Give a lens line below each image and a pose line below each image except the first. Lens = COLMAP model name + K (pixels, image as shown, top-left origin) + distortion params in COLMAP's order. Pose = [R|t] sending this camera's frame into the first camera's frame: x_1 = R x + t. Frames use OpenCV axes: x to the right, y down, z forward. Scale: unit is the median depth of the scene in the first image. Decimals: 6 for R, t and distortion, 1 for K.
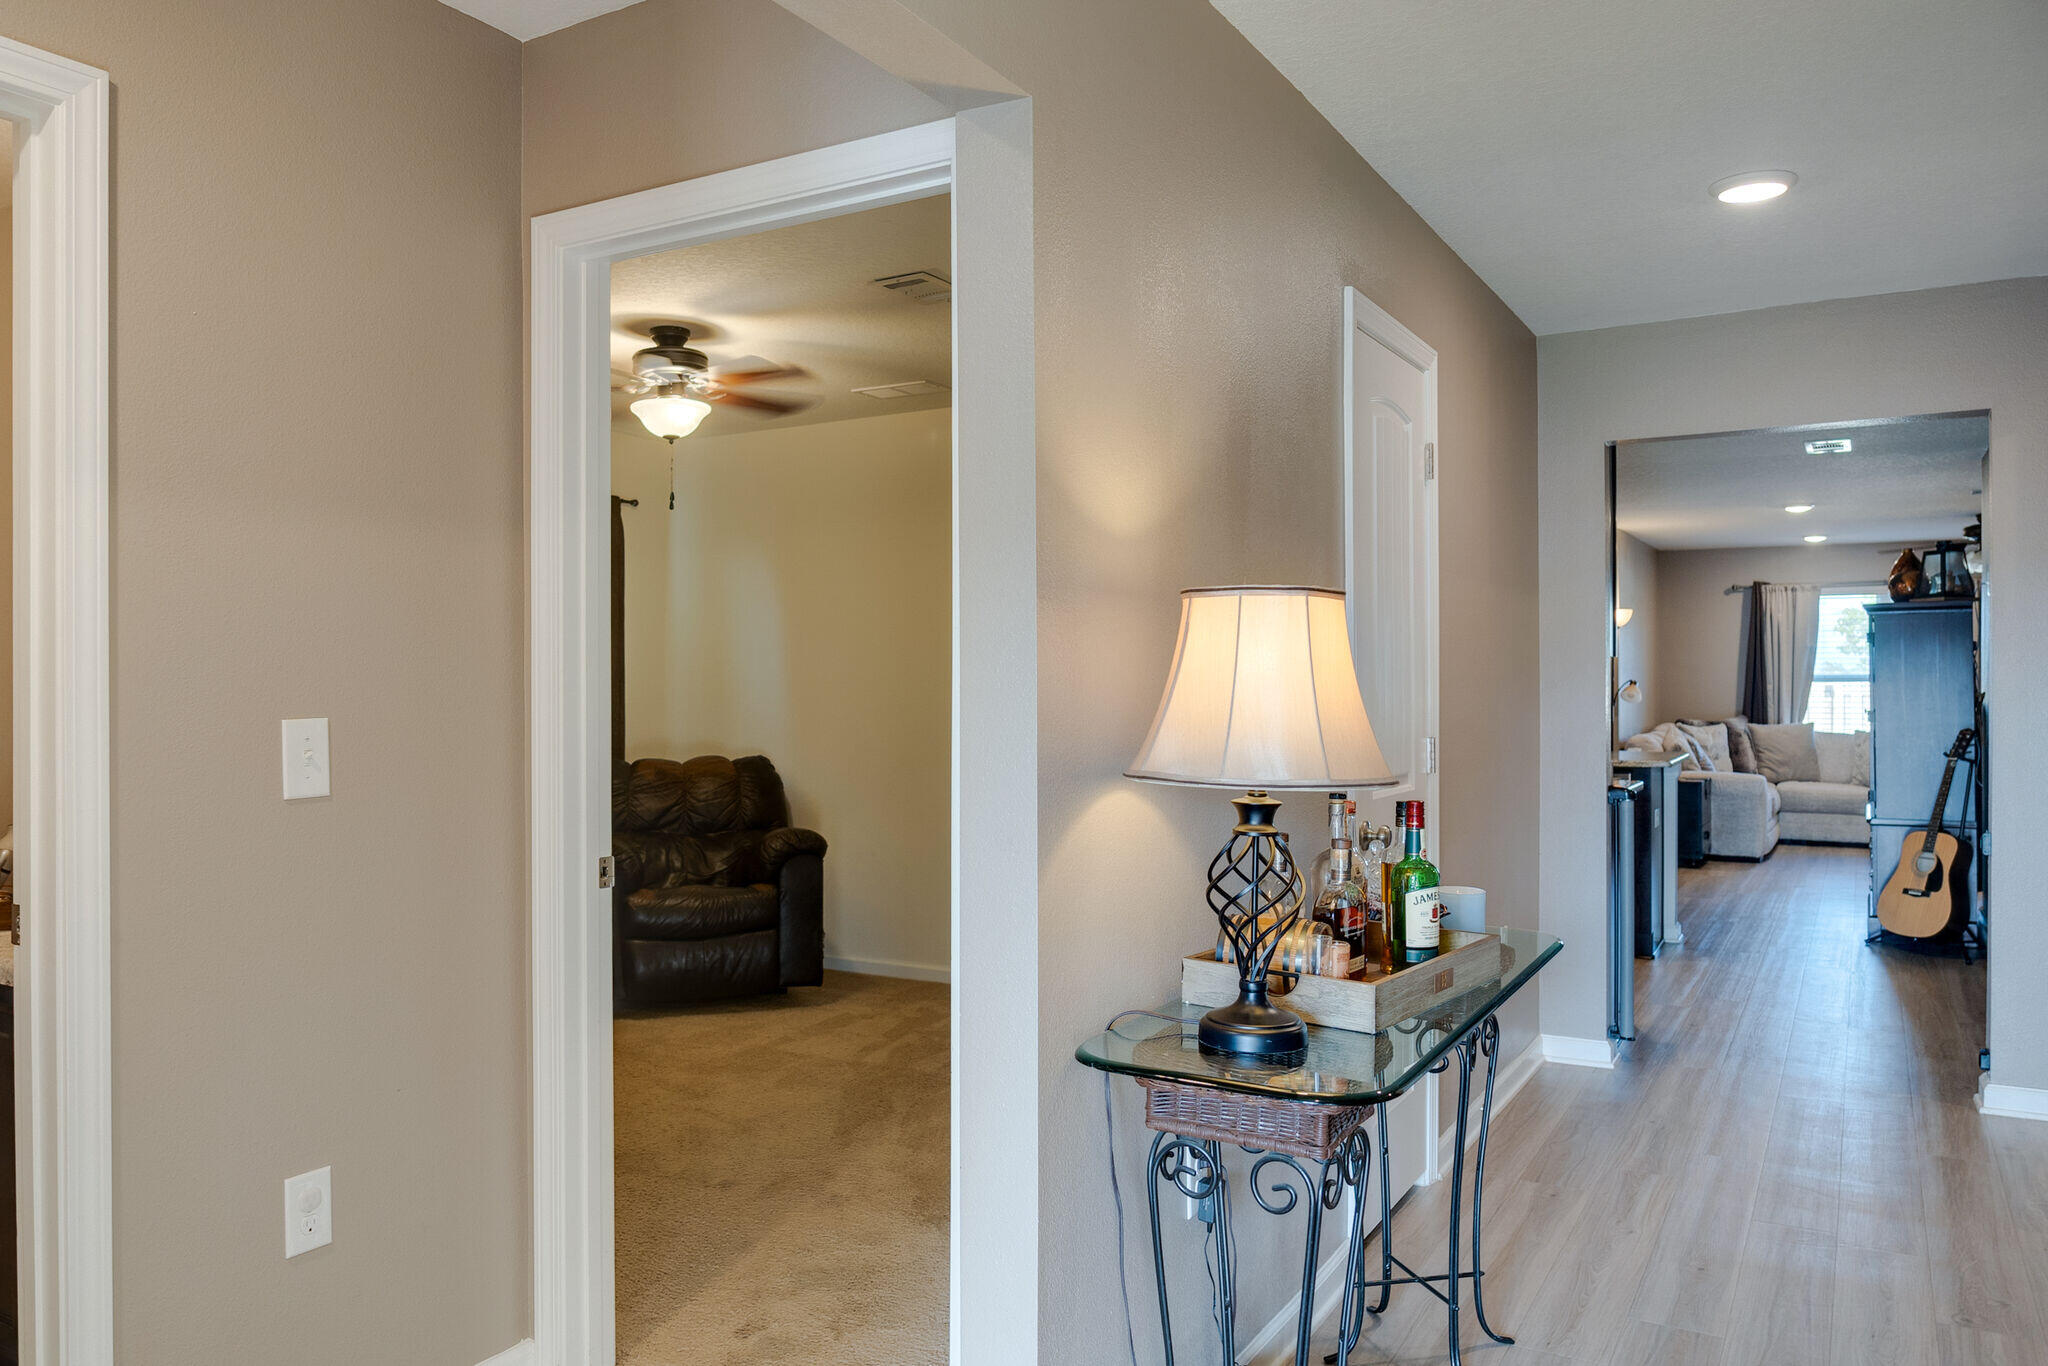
lens RADIAL K [[1451.6, 0, 985.2], [0, 1451.6, 686.8], [0, 0, 1]] dist [-0.001023, -0.001274]
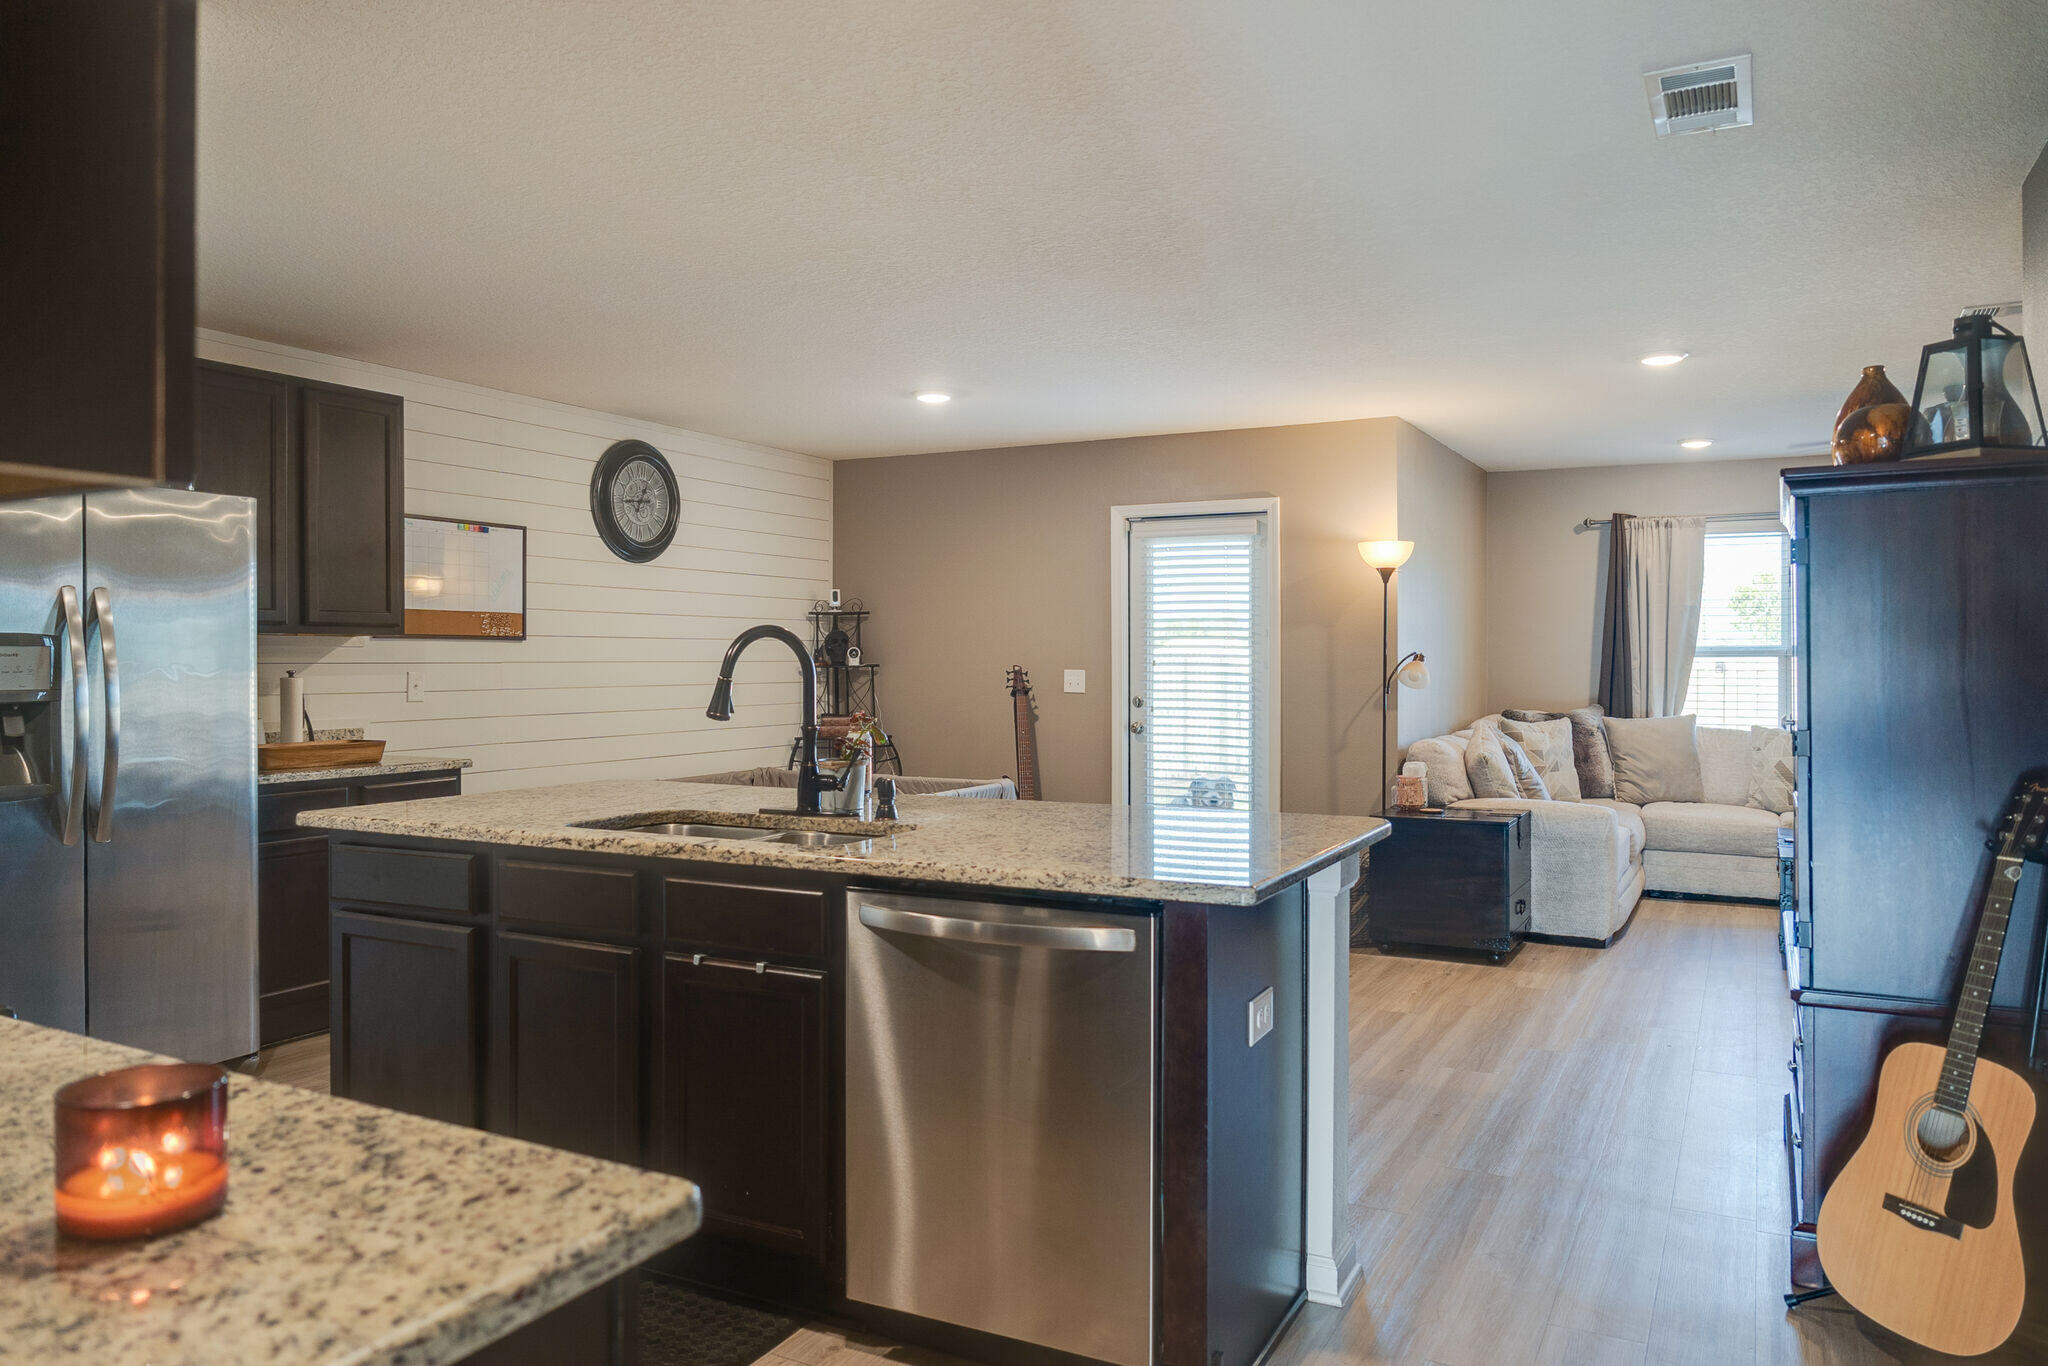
lens RADIAL K [[1393.0, 0, 1031.4], [0, 1393.0, 660.4], [0, 0, 1]] dist [-0.001816, -0.001468]
pose [[0.997849, 0.002735, 0.065502, 0.215506], [-0.002775, 0.999996, 0.000522, -0.001137], [-0.065501, -0.000703, 0.997852, 0.364529]]
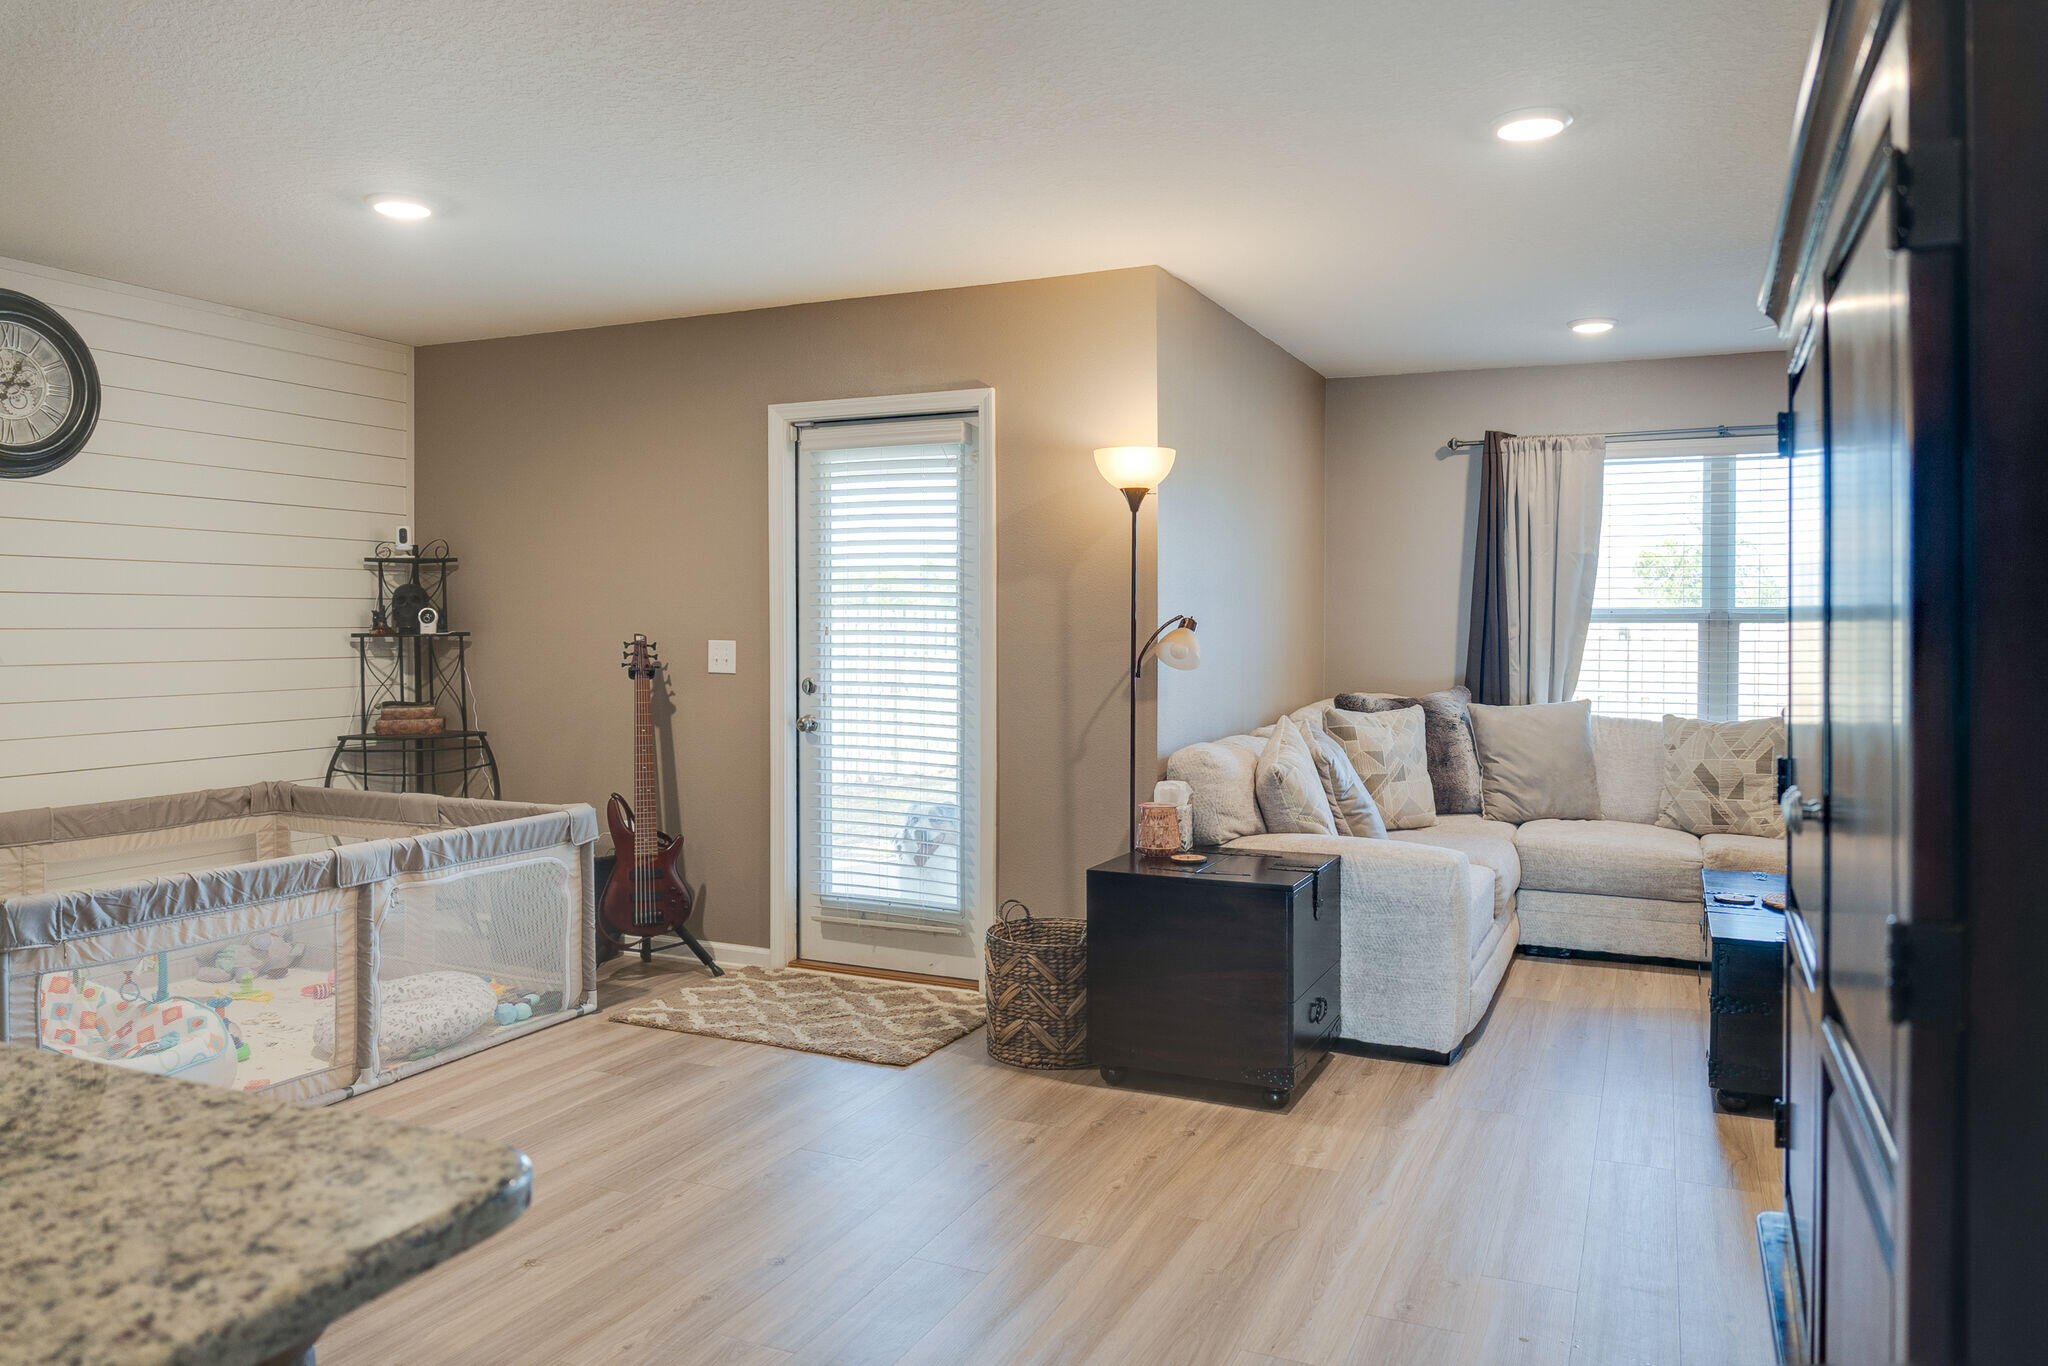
lens RADIAL K [[1412.2, 0, 1020.5], [0, 1412.2, 646.2], [0, 0, 1]] dist [-0.004766, -0.000431]
pose [[0.992759, 0.001704, 0.120111, 0.316130], [-0.003562, 0.999877, 0.015257, -0.001912], [-0.120070, -0.015575, 0.992643, 0.537252]]
